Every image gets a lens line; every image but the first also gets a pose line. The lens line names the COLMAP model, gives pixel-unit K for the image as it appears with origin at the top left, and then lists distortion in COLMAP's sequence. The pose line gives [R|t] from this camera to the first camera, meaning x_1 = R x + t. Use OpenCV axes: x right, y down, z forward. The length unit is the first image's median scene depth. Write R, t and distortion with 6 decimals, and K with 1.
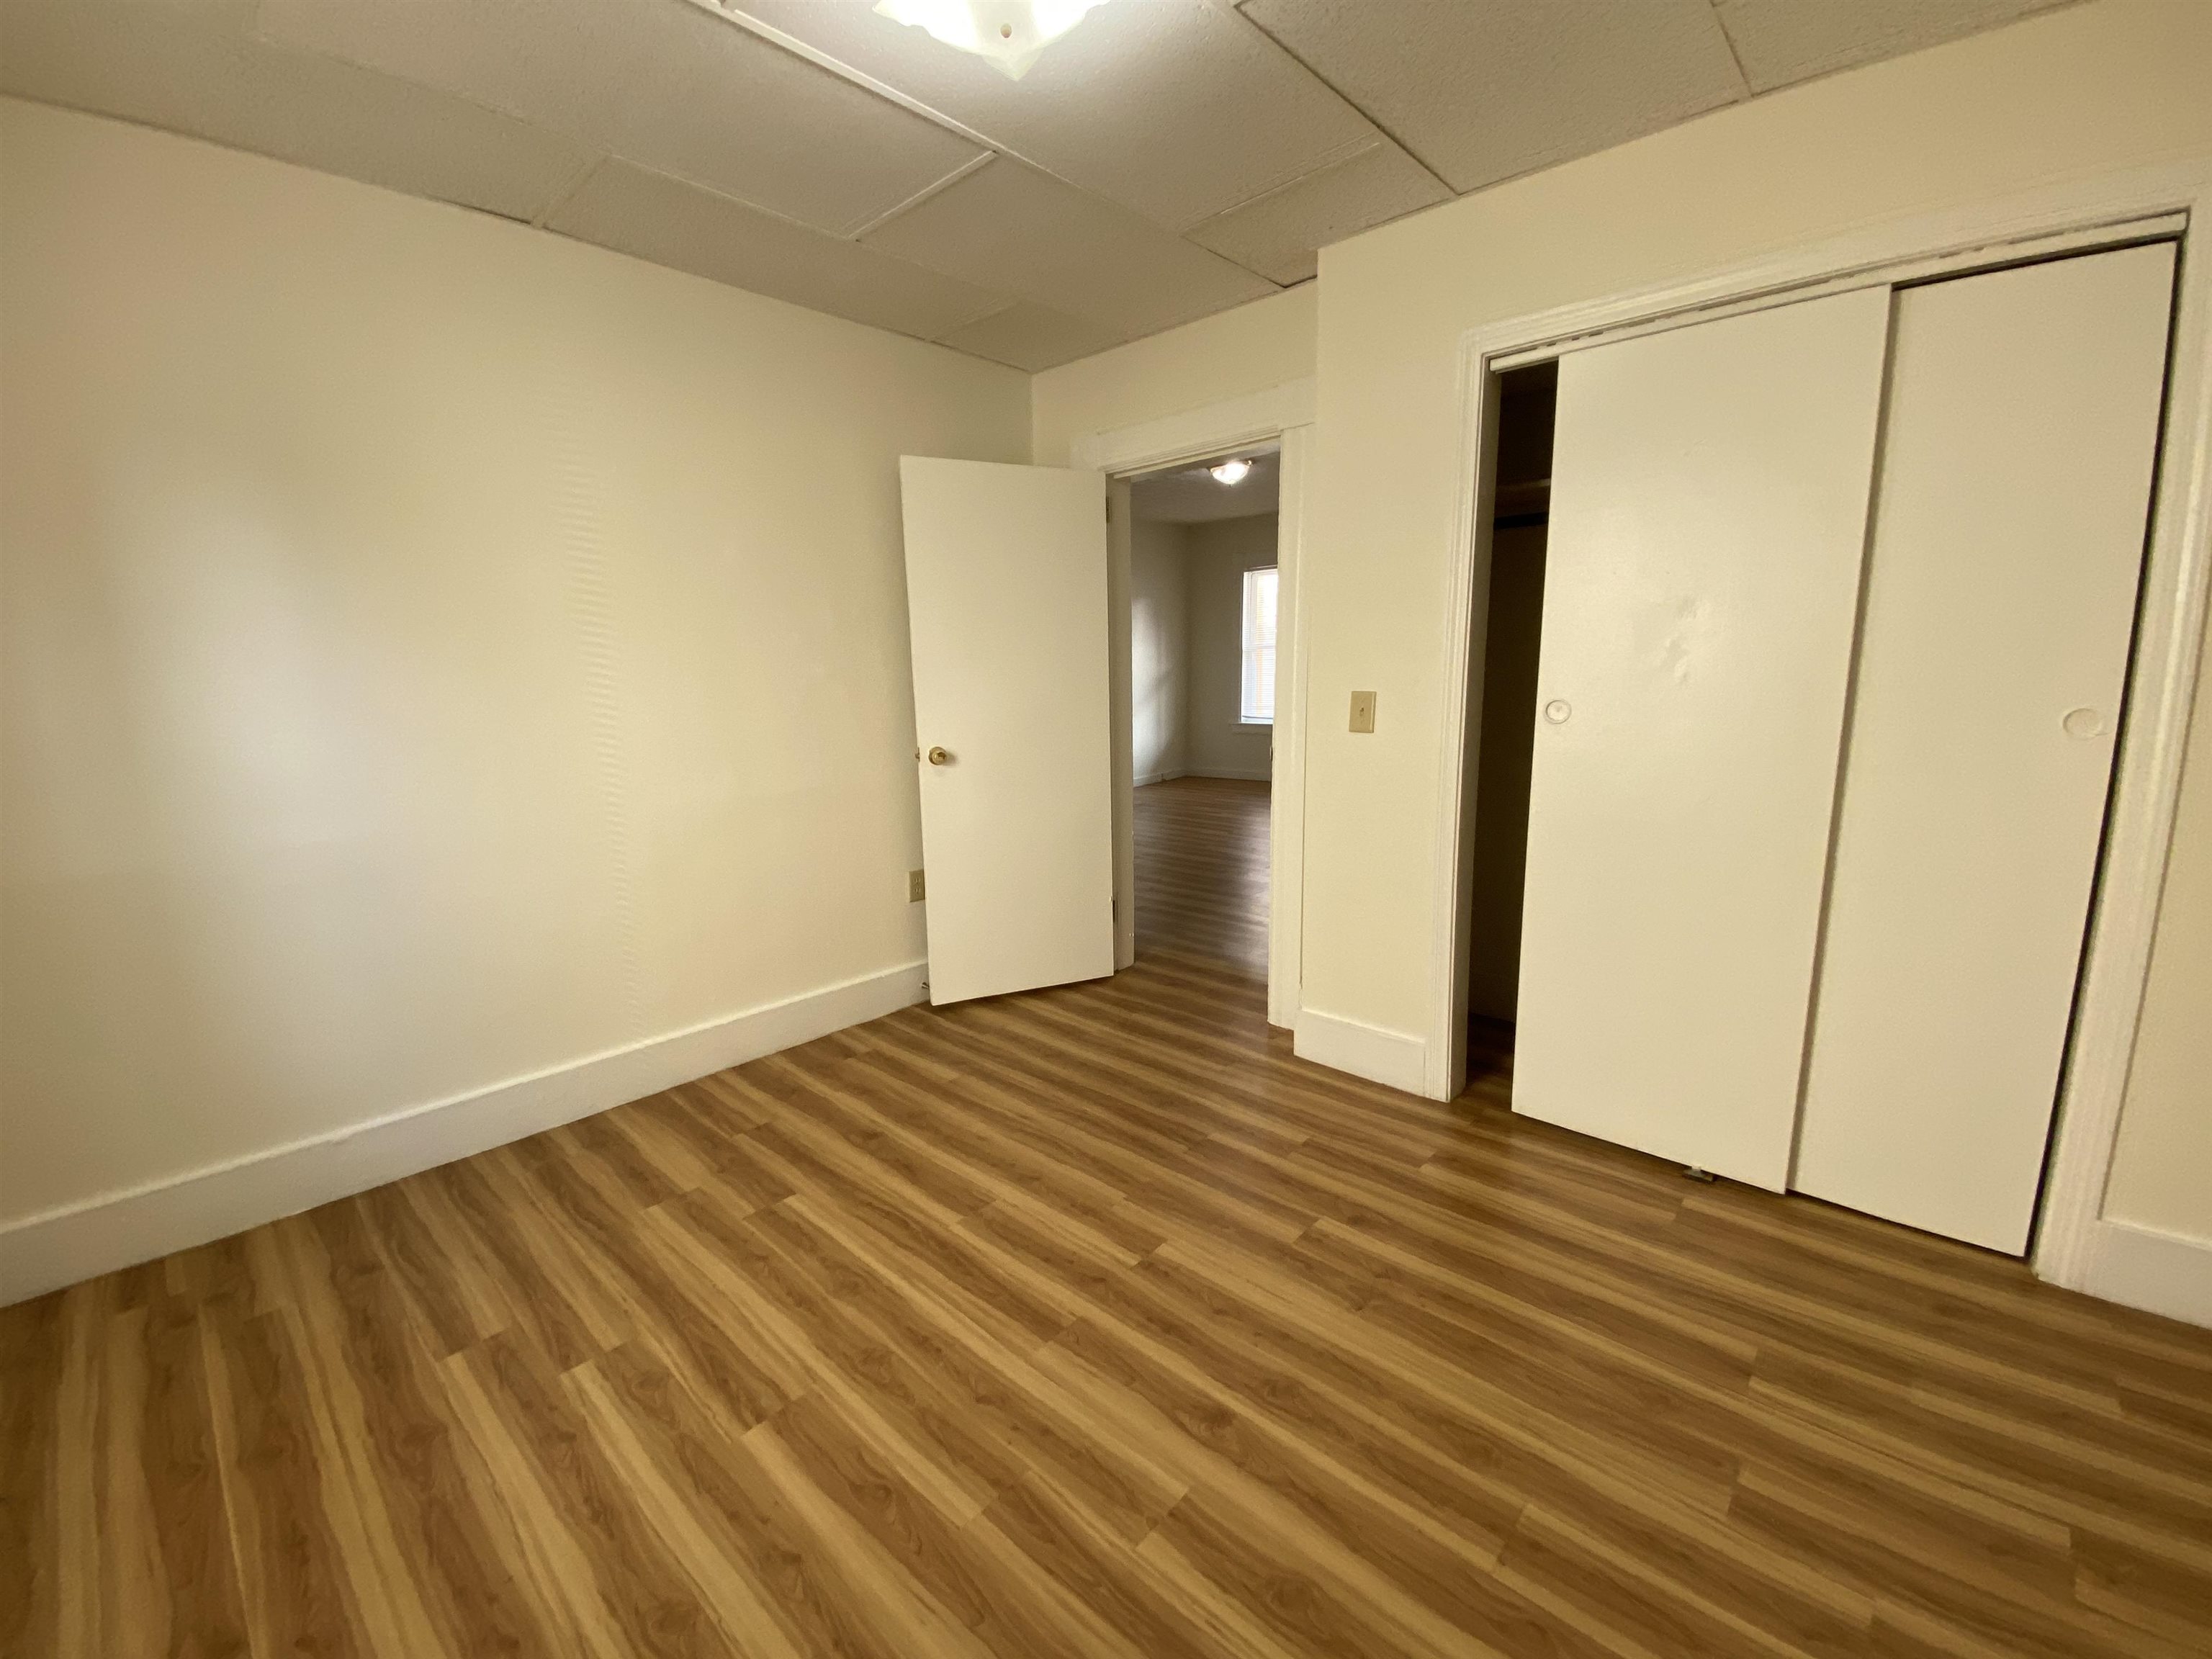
lens RADIAL K [[905.4, 0, 1092.6], [0, 905.4, 817.5], [0, 0, 1]] dist [0.021078, -0.019105]
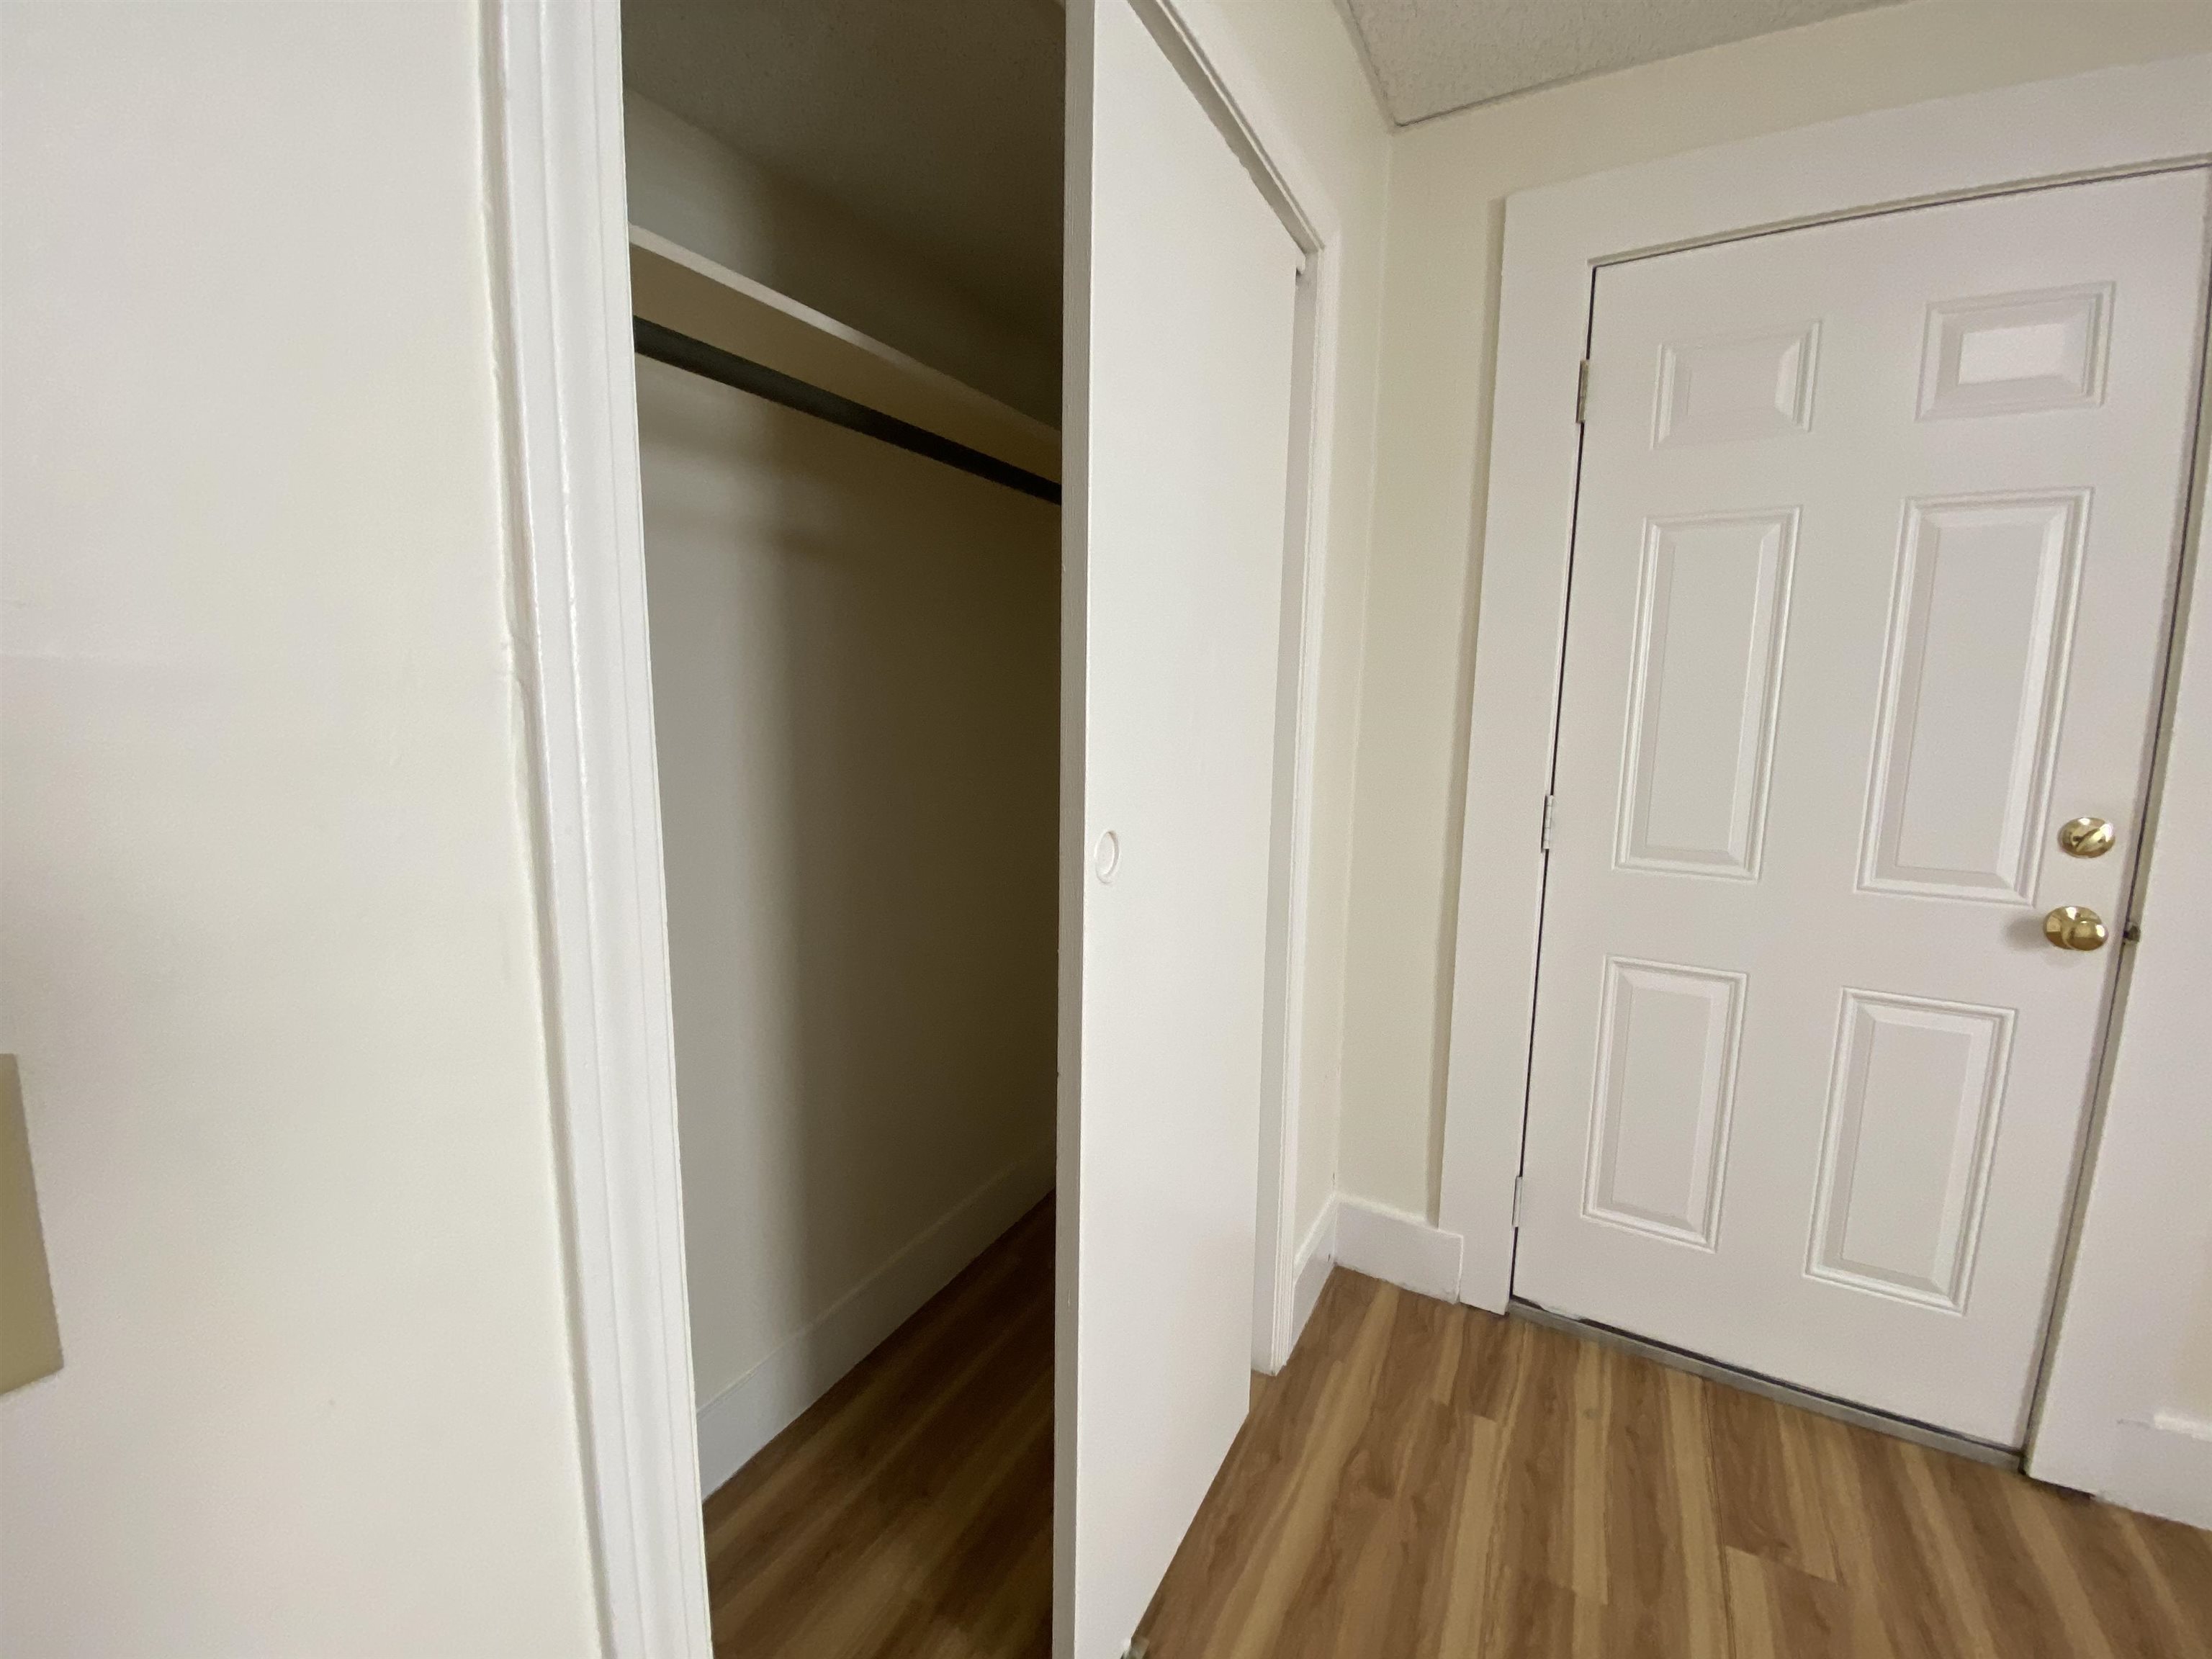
lens RADIAL K [[895.4, 0, 1096.1], [0, 895.4, 820.5], [0, 0, 1]] dist [0.017191, -0.018690]
pose [[-0.234086, -0.117631, 0.965073, 0.241302], [0.158040, 0.974846, 0.157156, -0.235072], [-0.959285, 0.189309, -0.209607, 1.234864]]
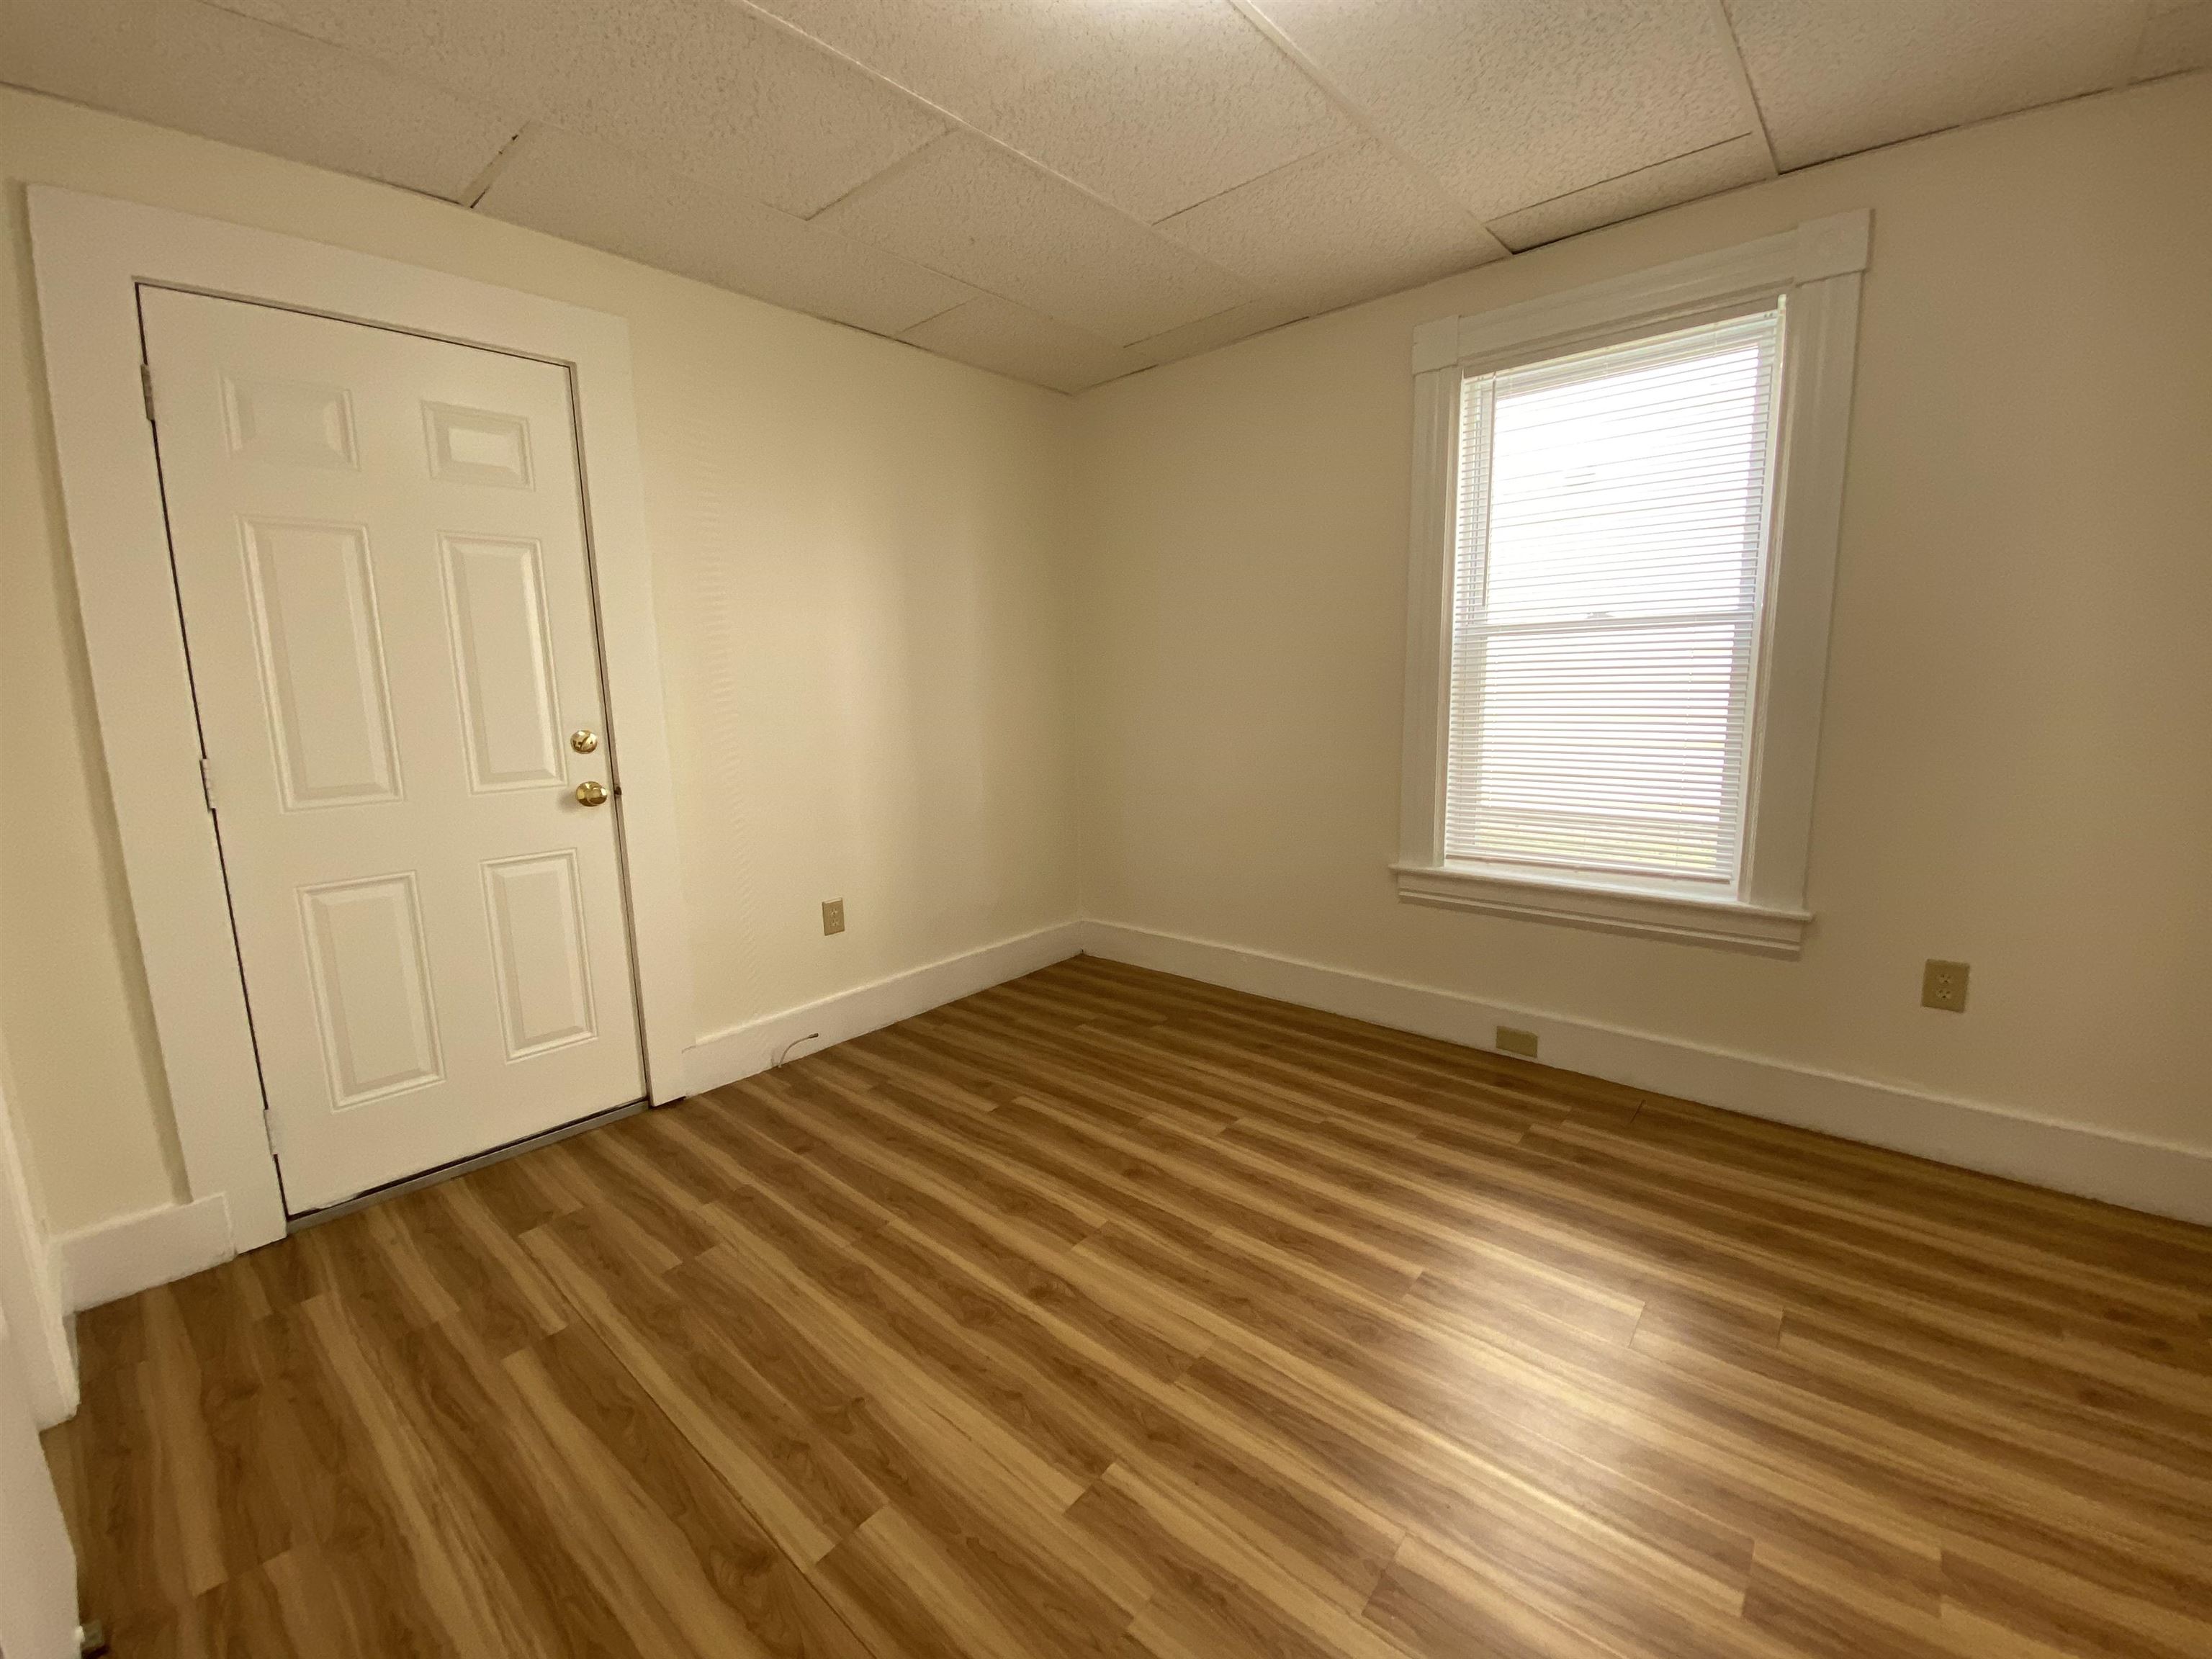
lens RADIAL K [[895.4, 0, 1096.1], [0, 895.4, 820.5], [0, 0, 1]] dist [0.017191, -0.018690]
pose [[-0.998146, 0.051373, -0.032652, 0.059863], [0.038193, 0.946233, 0.321224, -0.260506], [0.047399, 0.319381, -0.946440, 1.612124]]
